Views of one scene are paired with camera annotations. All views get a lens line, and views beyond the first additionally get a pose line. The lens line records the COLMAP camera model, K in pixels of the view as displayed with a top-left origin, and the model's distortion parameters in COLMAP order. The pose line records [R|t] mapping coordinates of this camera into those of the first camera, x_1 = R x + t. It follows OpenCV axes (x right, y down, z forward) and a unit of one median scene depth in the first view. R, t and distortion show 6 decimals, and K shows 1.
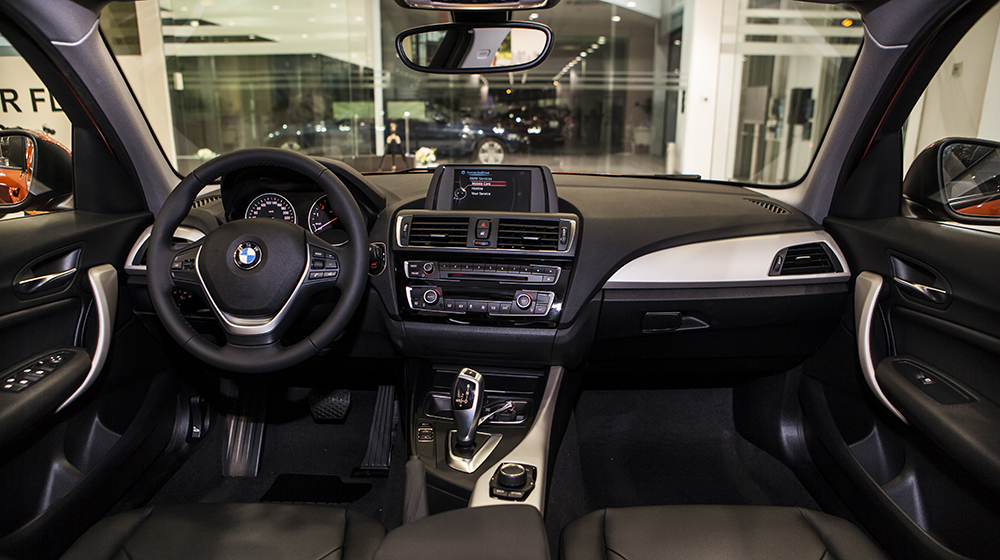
lens RADIAL K [[742.8, 0, 501.4], [0, 742.8, 278.7], [0, 0, 1]] dist [-0.042944, 0.001510]
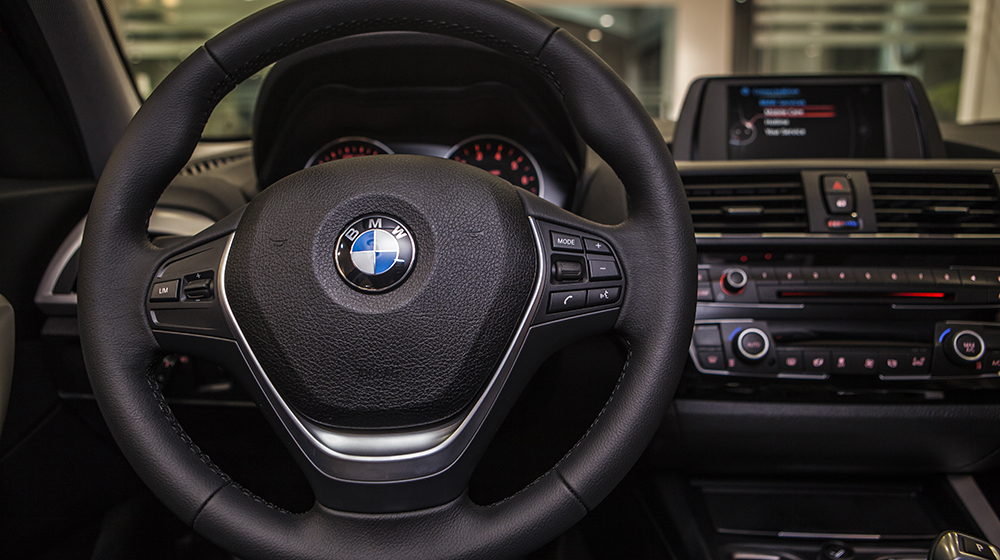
lens RADIAL K [[742.8, 0, 499.6], [0, 742.8, 281.5], [0, 0, 1]] dist [-0.042944, 0.001510]
pose [[0.995600, -0.040284, 0.084600, -0.277067], [0.045689, 0.996970, -0.062958, 0.007272], [-0.081807, 0.066546, 0.994424, 0.564885]]
